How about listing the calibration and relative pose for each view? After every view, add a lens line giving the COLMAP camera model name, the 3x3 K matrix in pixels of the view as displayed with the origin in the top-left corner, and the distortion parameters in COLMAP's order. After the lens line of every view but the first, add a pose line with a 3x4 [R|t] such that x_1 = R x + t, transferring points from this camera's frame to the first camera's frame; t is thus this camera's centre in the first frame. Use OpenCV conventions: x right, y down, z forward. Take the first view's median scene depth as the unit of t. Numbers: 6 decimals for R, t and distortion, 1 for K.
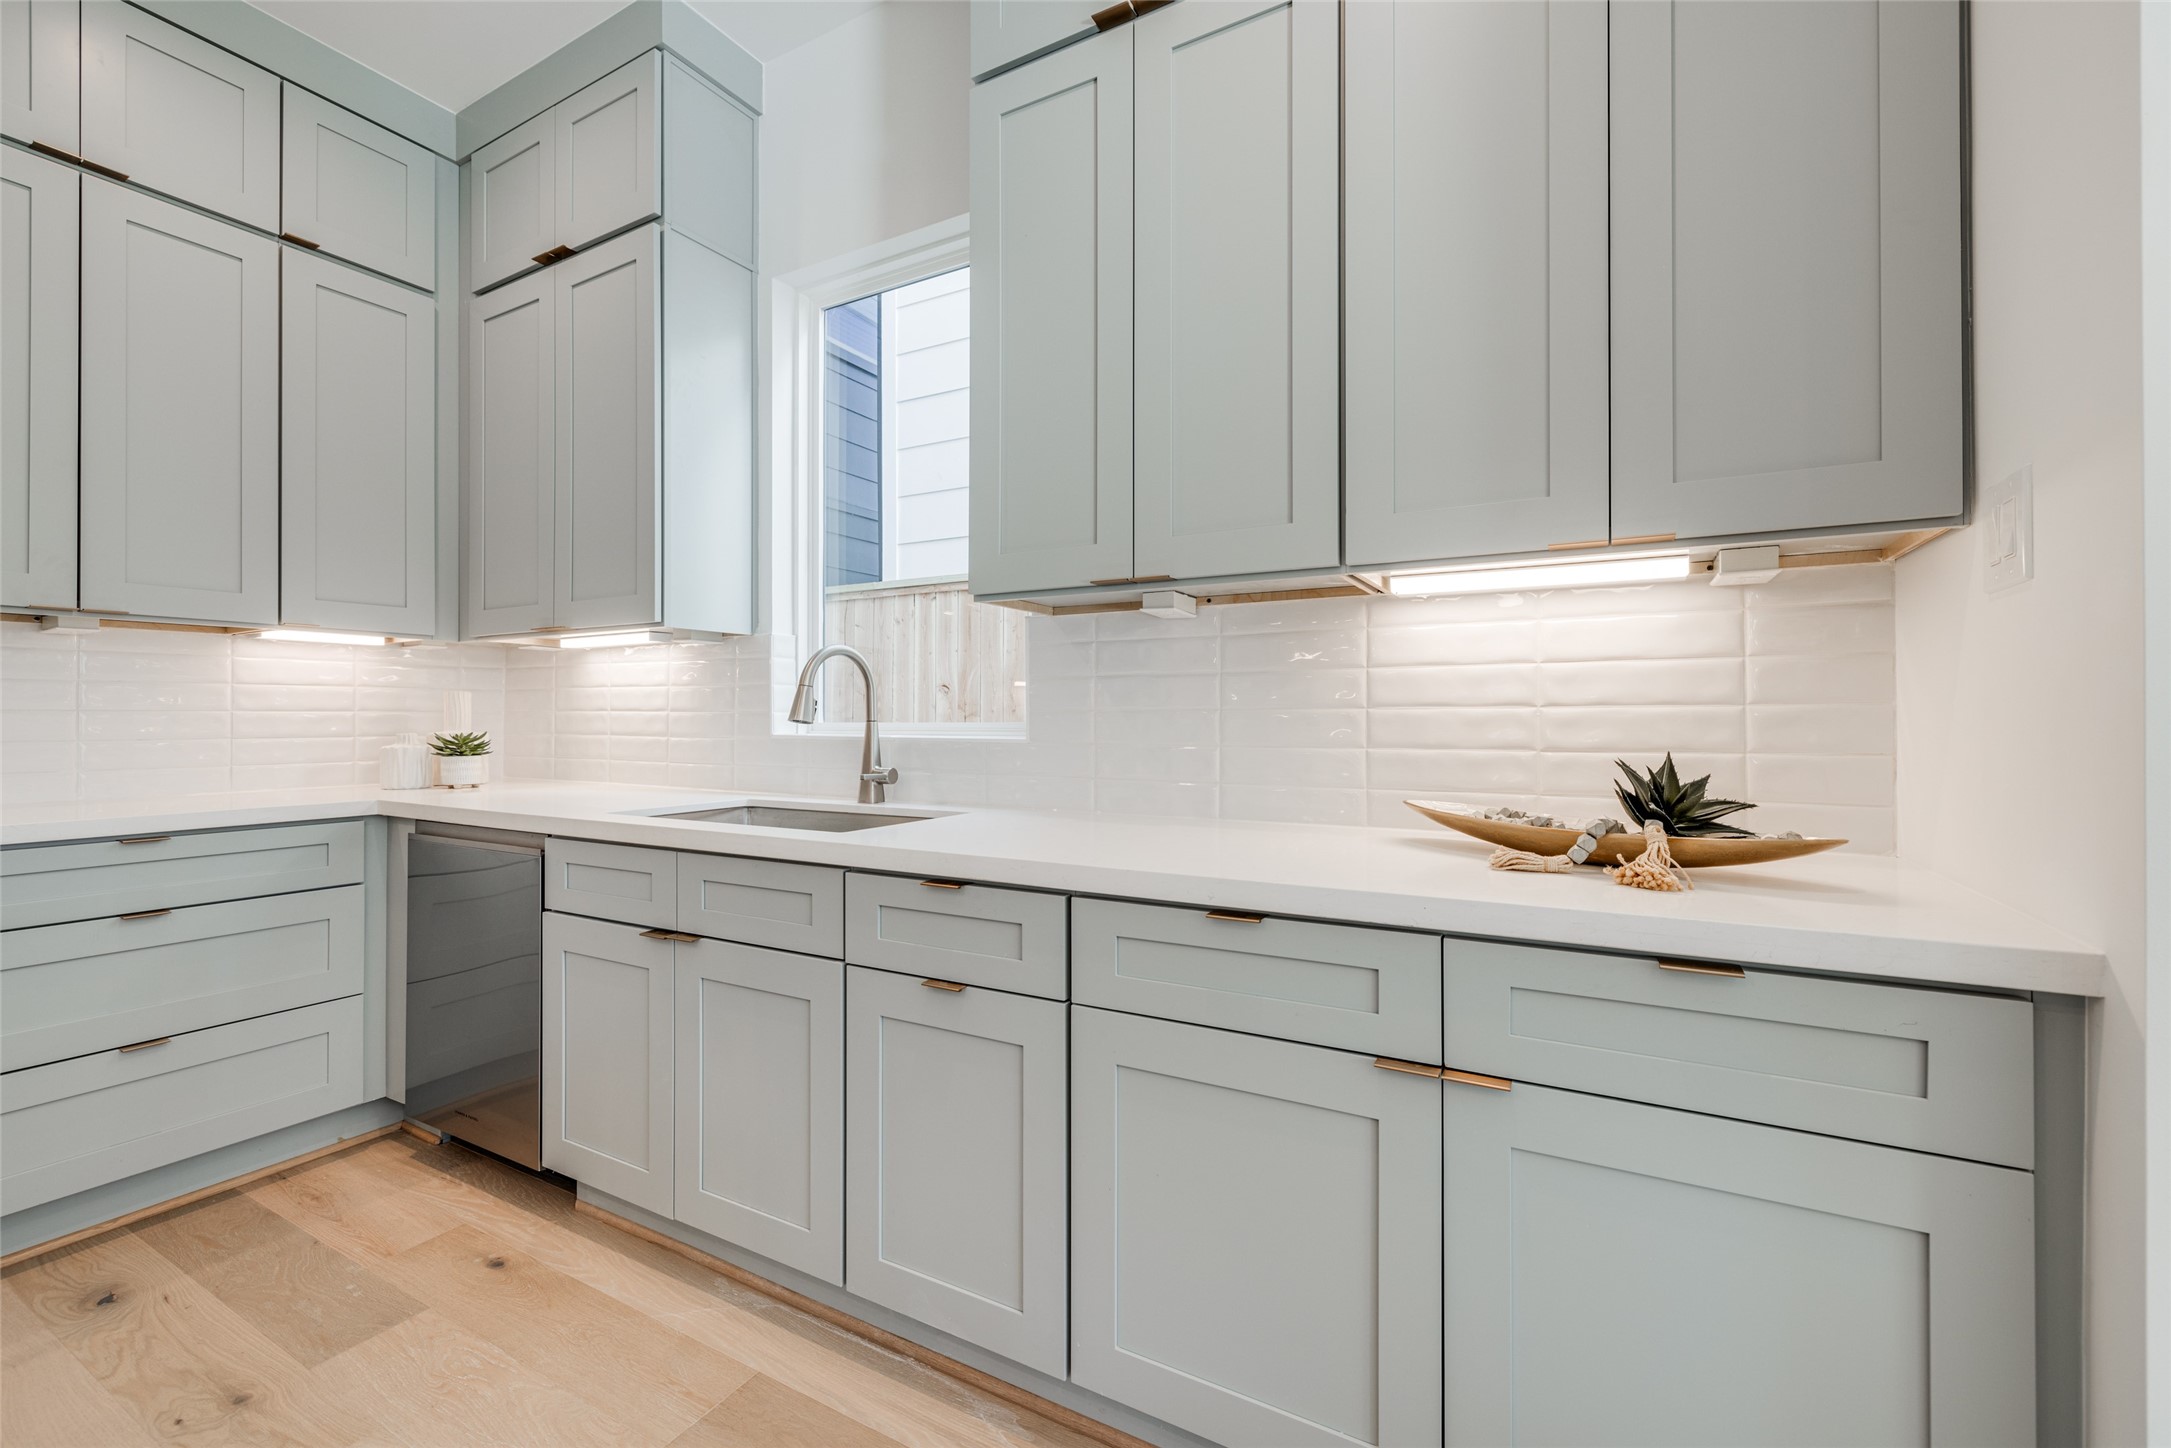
lens RADIAL K [[910.0, 0, 1089.8], [0, 910.0, 710.7], [0, 0, 1]] dist [-0.000328, 0.000412]
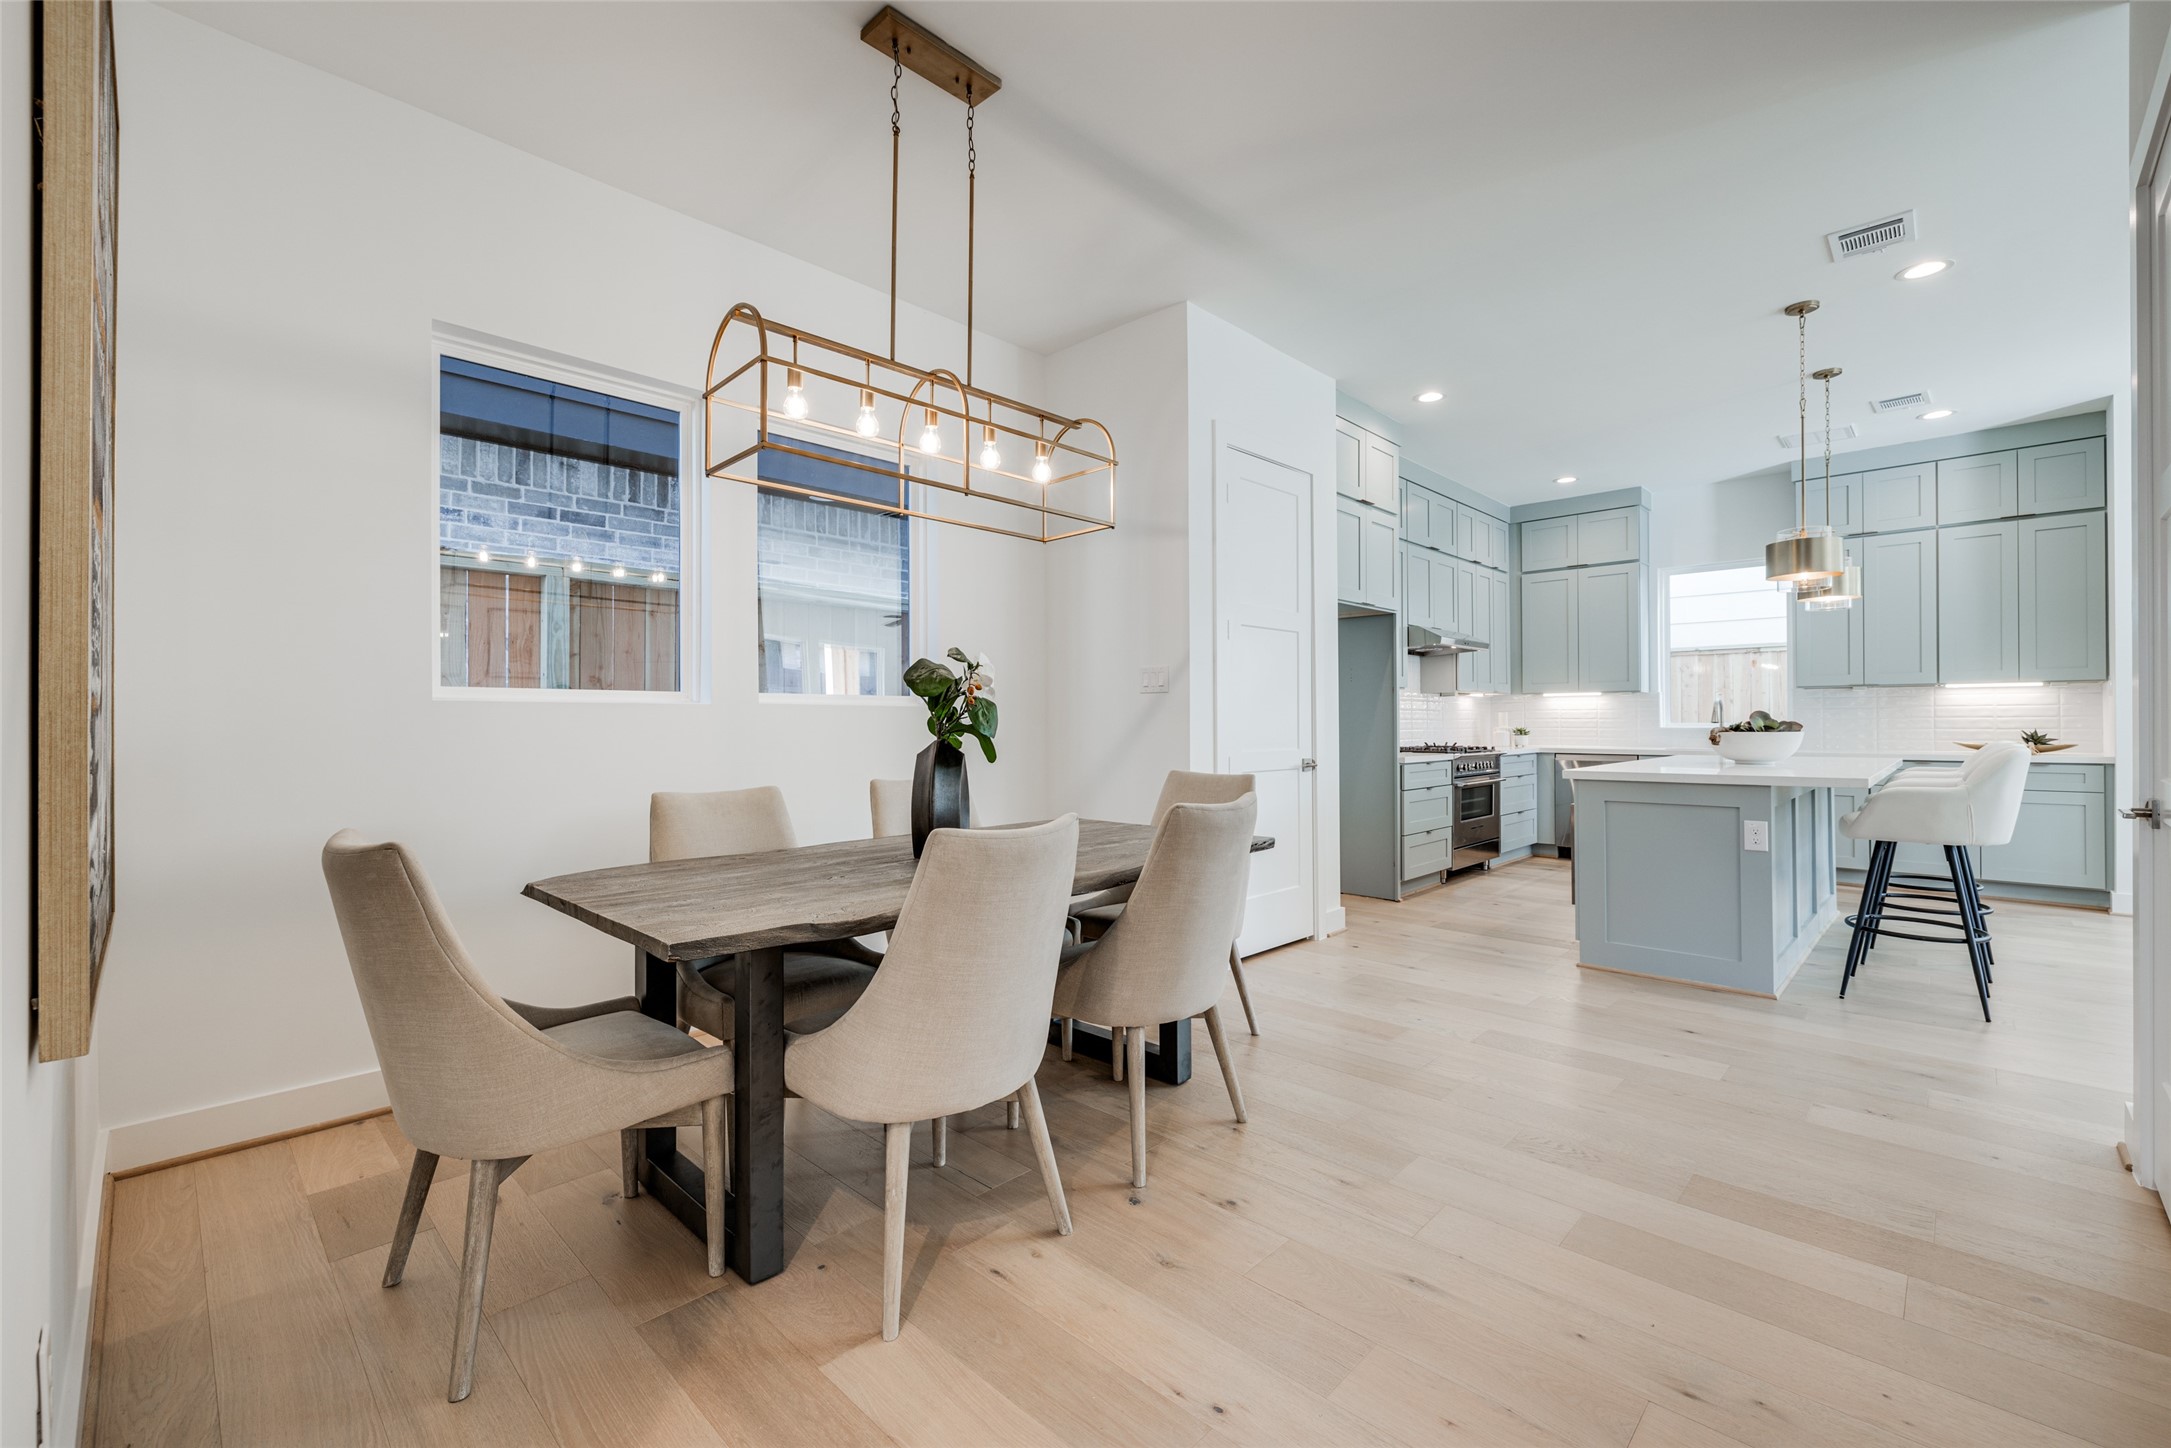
lens RADIAL K [[910.0, 0, 1089.4], [0, 910.0, 718.9], [0, 0, 1]] dist [-0.000328, 0.000412]
pose [[0.966388, -0.004179, -0.257054, -1.966802], [0.005624, 0.999972, 0.004885, -0.035095], [0.257027, -0.006167, 0.966385, -3.284108]]
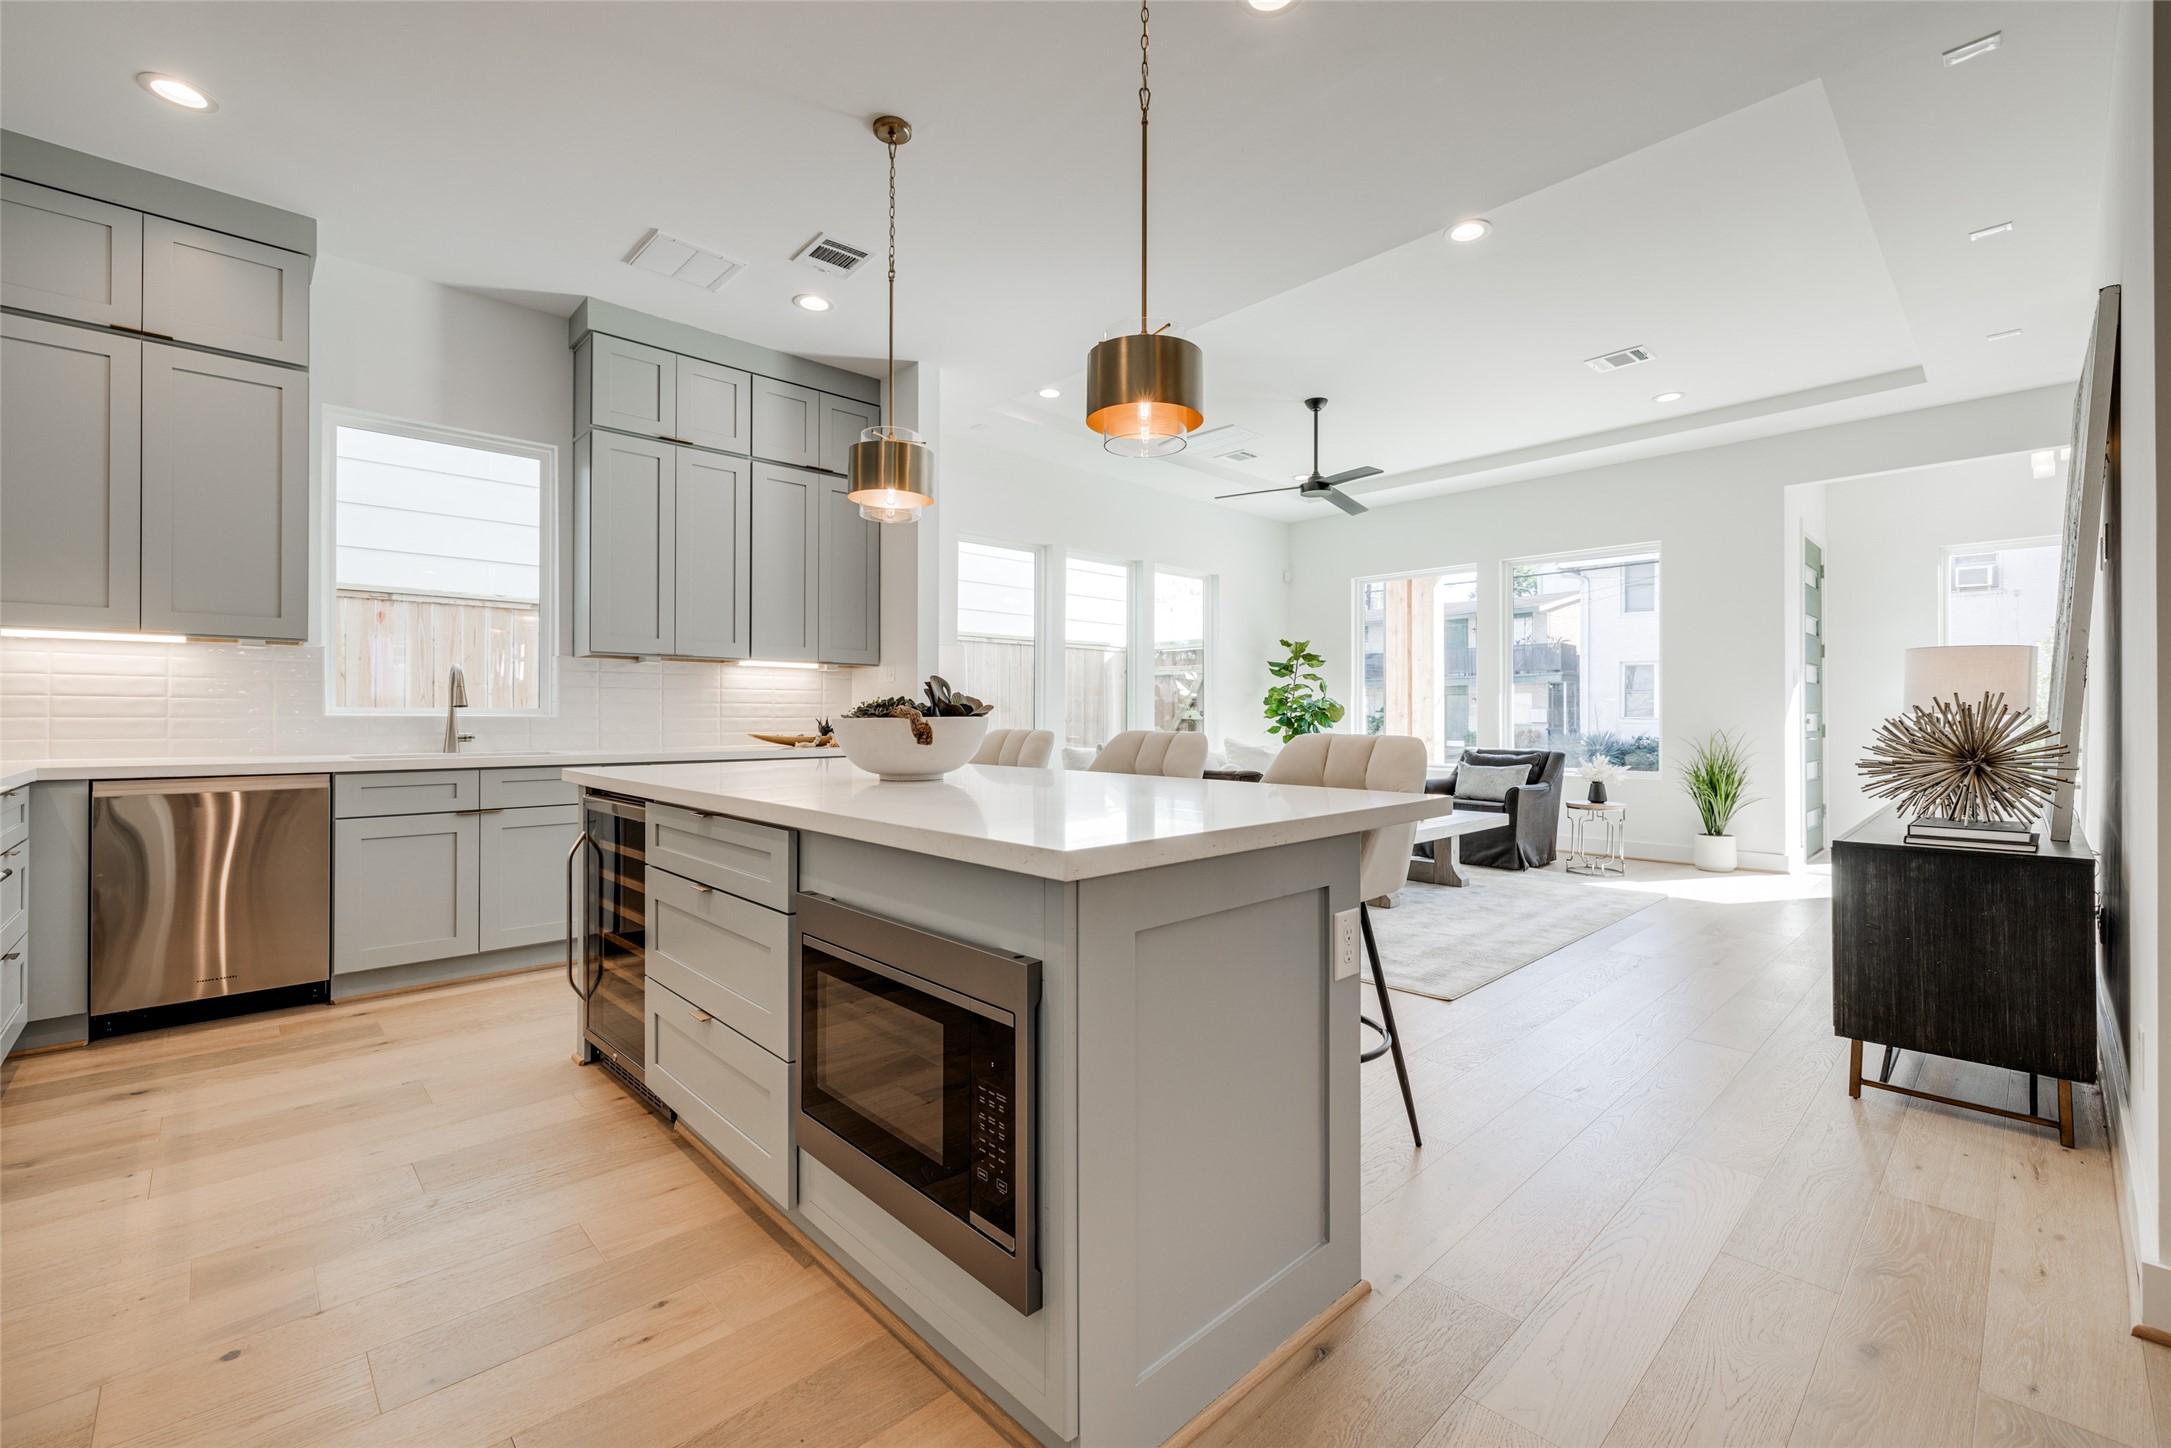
lens RADIAL K [[910.0, 0, 1083.5], [0, 910.0, 713.5], [0, 0, 1]] dist [-0.000328, 0.000412]
pose [[0.303395, 0.003228, 0.952860, -1.999508], [-0.009731, 0.999953, -0.000290, 0.017191], [-0.952815, -0.009184, 0.303412, -0.900198]]
